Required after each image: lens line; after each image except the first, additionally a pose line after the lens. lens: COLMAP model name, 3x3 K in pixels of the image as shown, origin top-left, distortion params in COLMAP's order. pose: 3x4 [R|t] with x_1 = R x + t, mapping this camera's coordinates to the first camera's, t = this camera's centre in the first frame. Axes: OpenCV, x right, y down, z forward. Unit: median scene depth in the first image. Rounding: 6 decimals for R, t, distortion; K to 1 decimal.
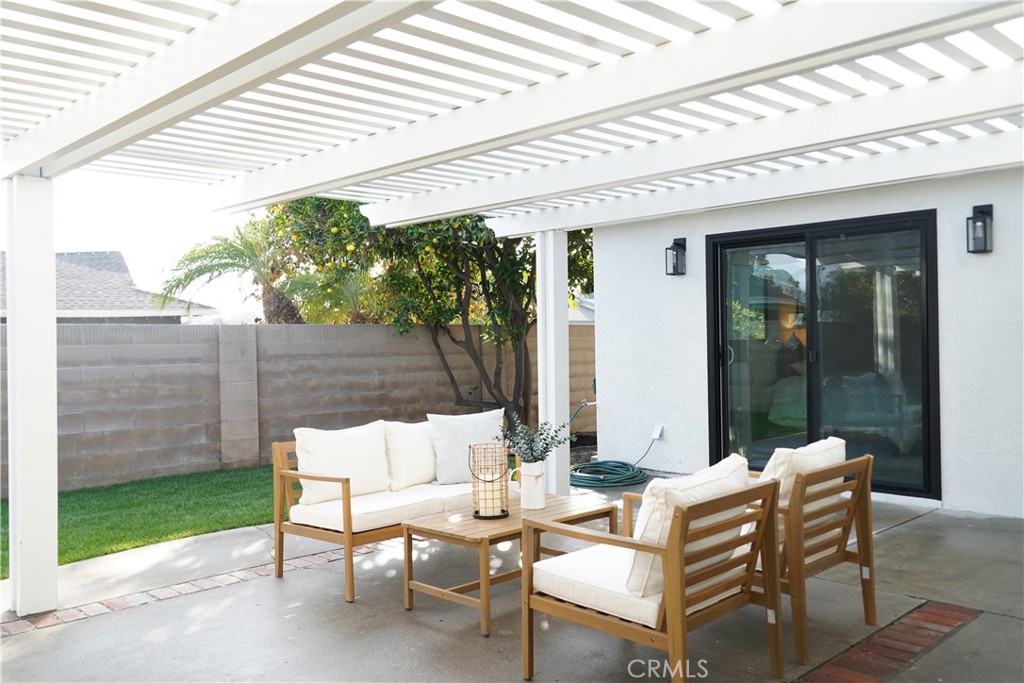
lens RADIAL K [[854.2, 0, 511.9], [0, 854.2, 341.5], [0, 0, 1]] dist [0.009734, 0.001334]
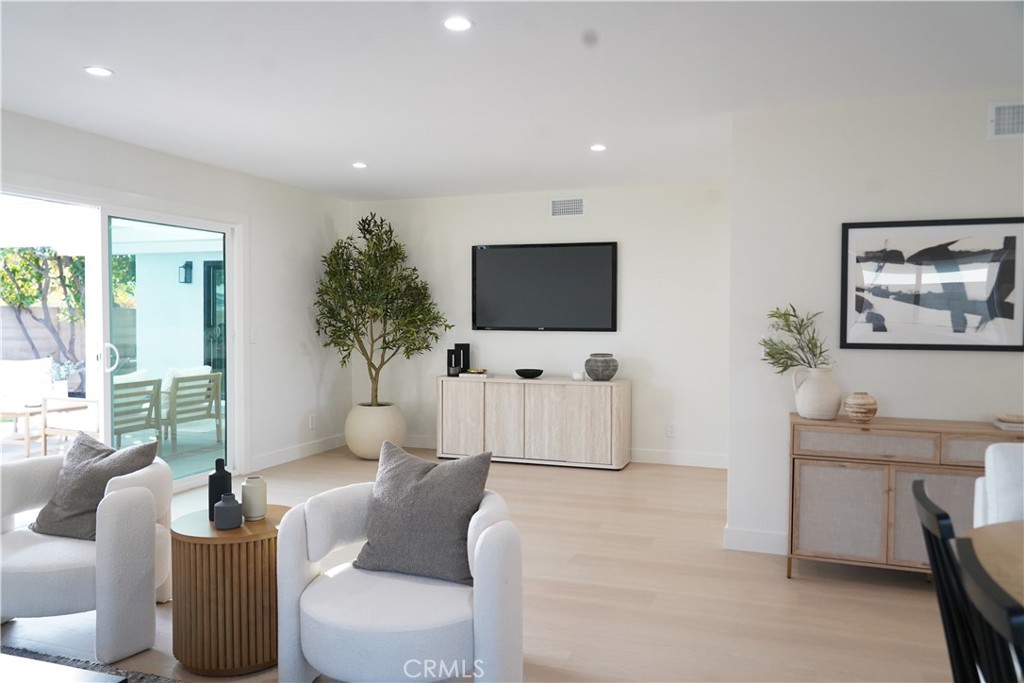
lens RADIAL K [[738.9, 0, 513.4], [0, 738.9, 337.0], [0, 0, 1]] dist [-0.002090, -0.004796]
pose [[0.885022, 0.013326, 0.465358, 0.061740], [-0.022044, 0.999669, 0.013297, -0.003951], [-0.465027, -0.022026, 0.885022, -0.406827]]
